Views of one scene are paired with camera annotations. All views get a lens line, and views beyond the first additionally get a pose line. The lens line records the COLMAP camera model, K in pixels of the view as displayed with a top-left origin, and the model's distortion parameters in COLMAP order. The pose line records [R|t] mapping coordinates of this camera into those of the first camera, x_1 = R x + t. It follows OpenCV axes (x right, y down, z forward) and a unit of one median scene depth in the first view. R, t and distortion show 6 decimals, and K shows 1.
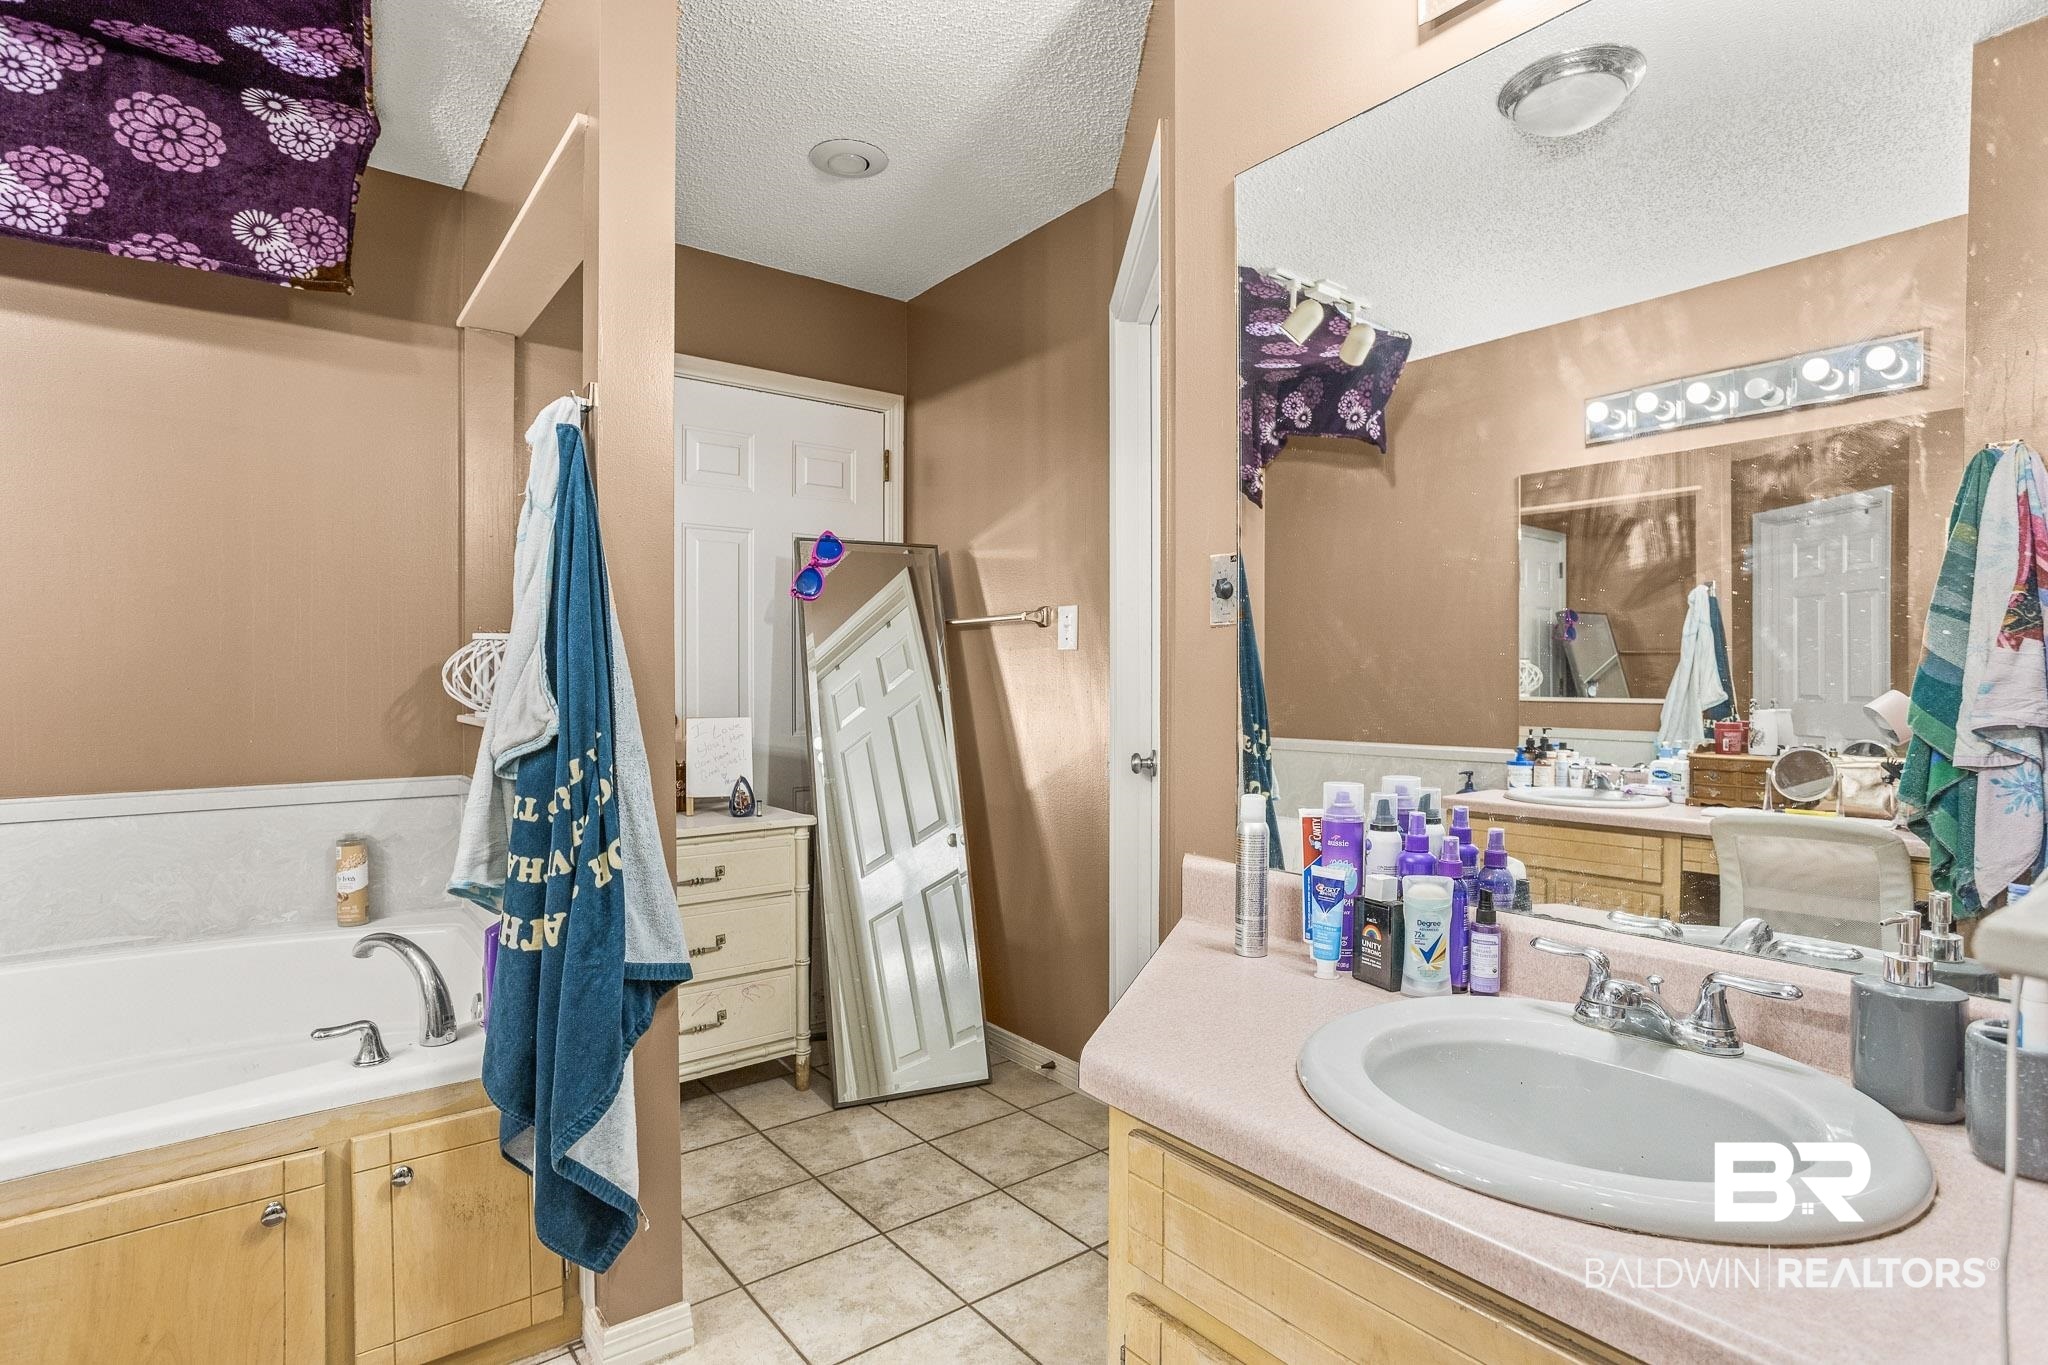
lens RADIAL K [[1009.3, 0, 1015.5], [0, 1009.3, 689.9], [0, 0, 1]] dist [-0.048965, 0.028665]
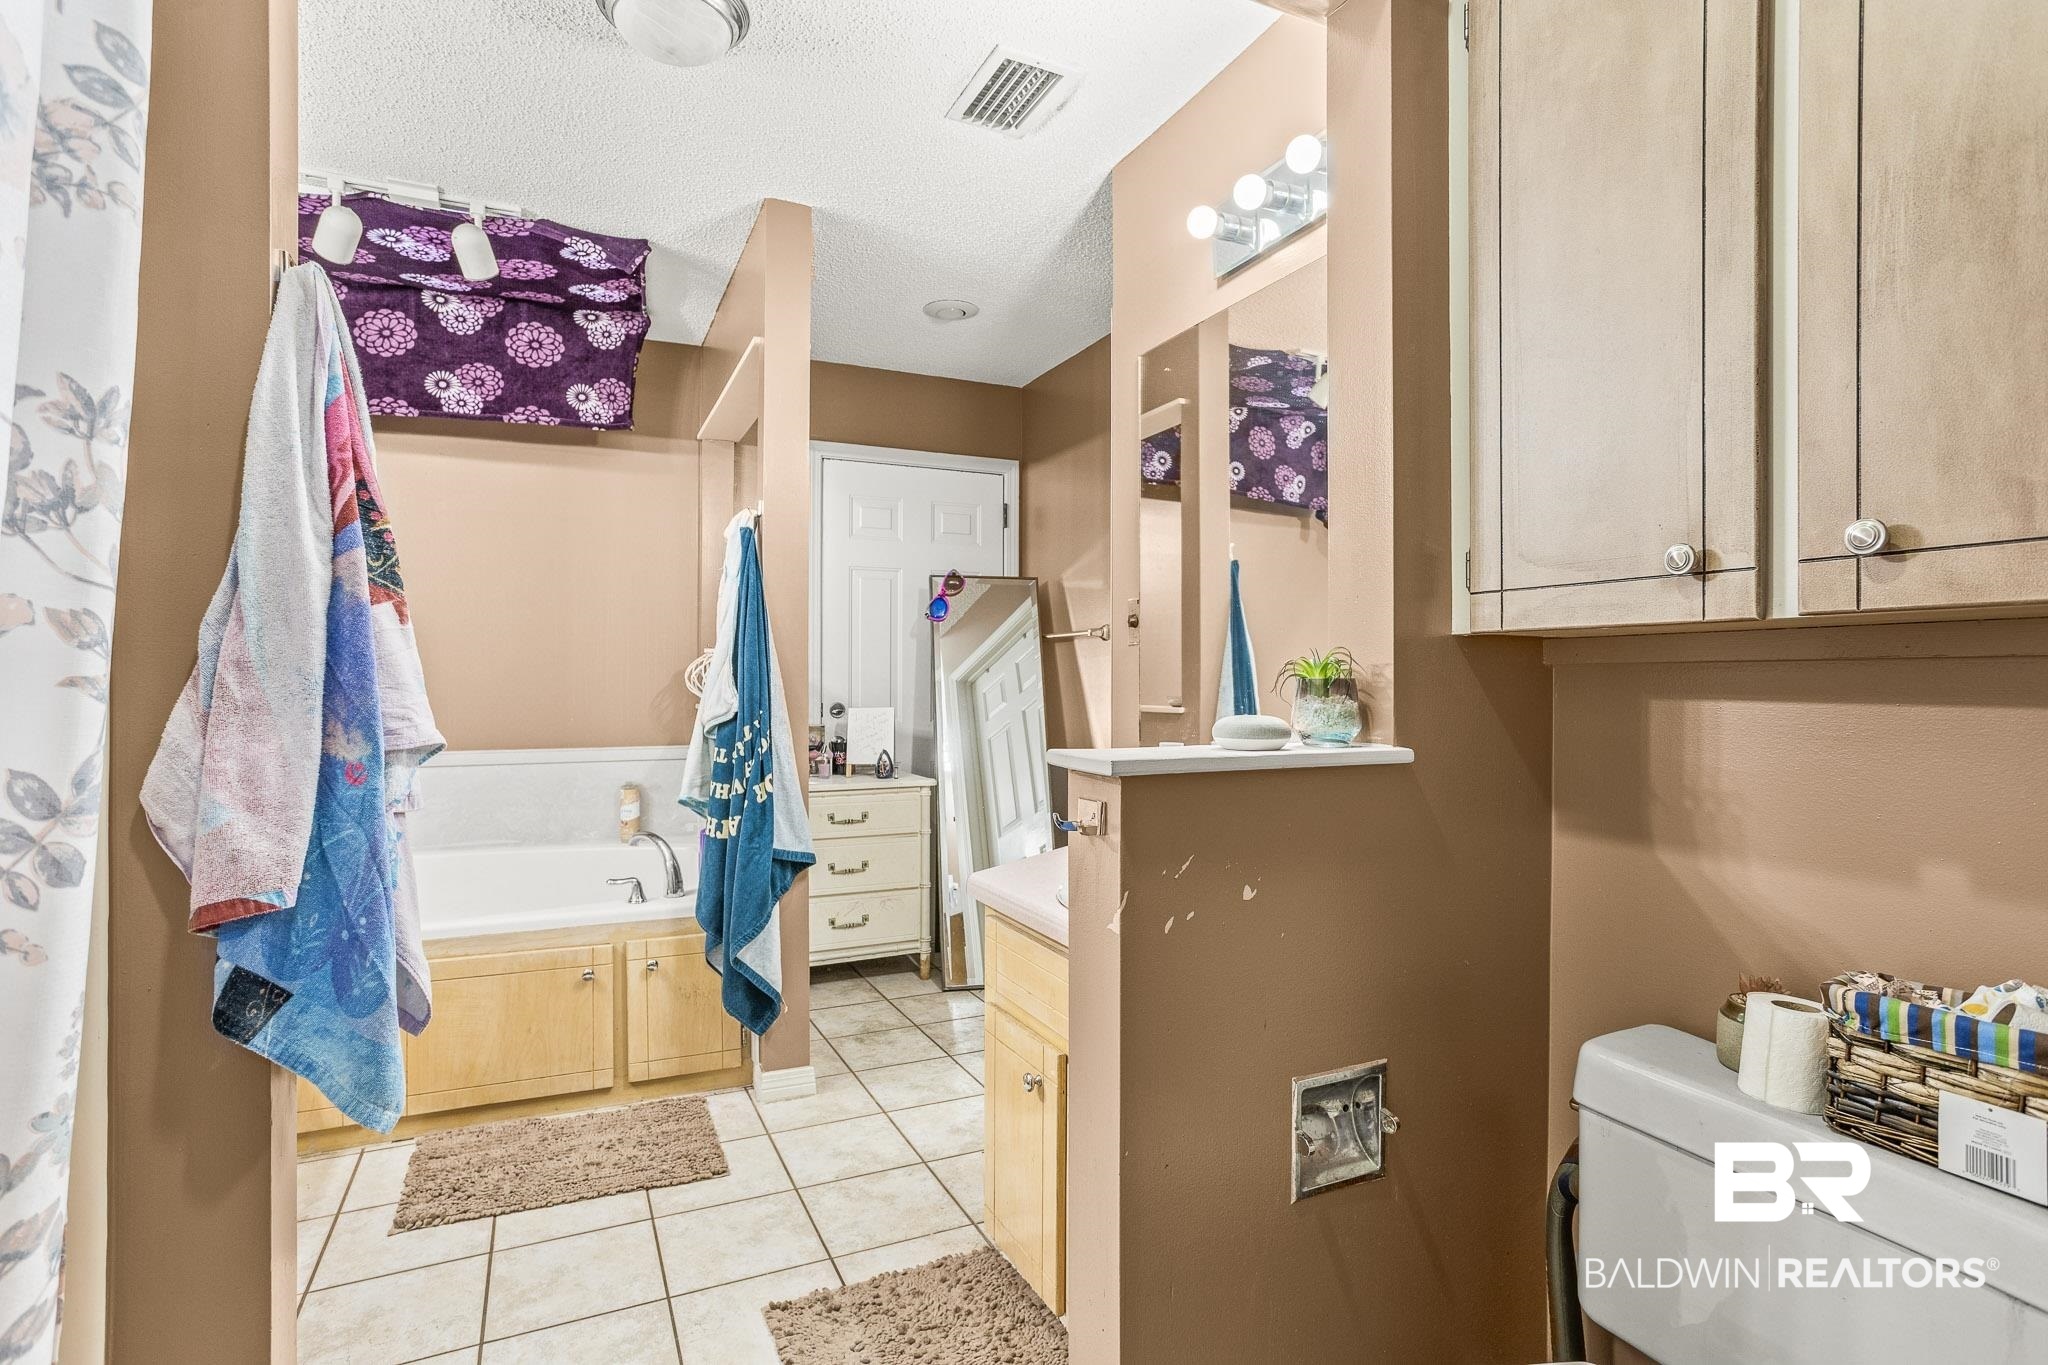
lens RADIAL K [[1009.3, 0, 1029.8], [0, 1009.3, 674.4], [0, 0, 1]] dist [-0.048965, 0.028665]
pose [[0.976878, -0.001332, -0.213795, 0.275027], [-0.002253, 0.999861, -0.016525, 0.005648], [0.213787, 0.016624, 0.976739, -0.396072]]
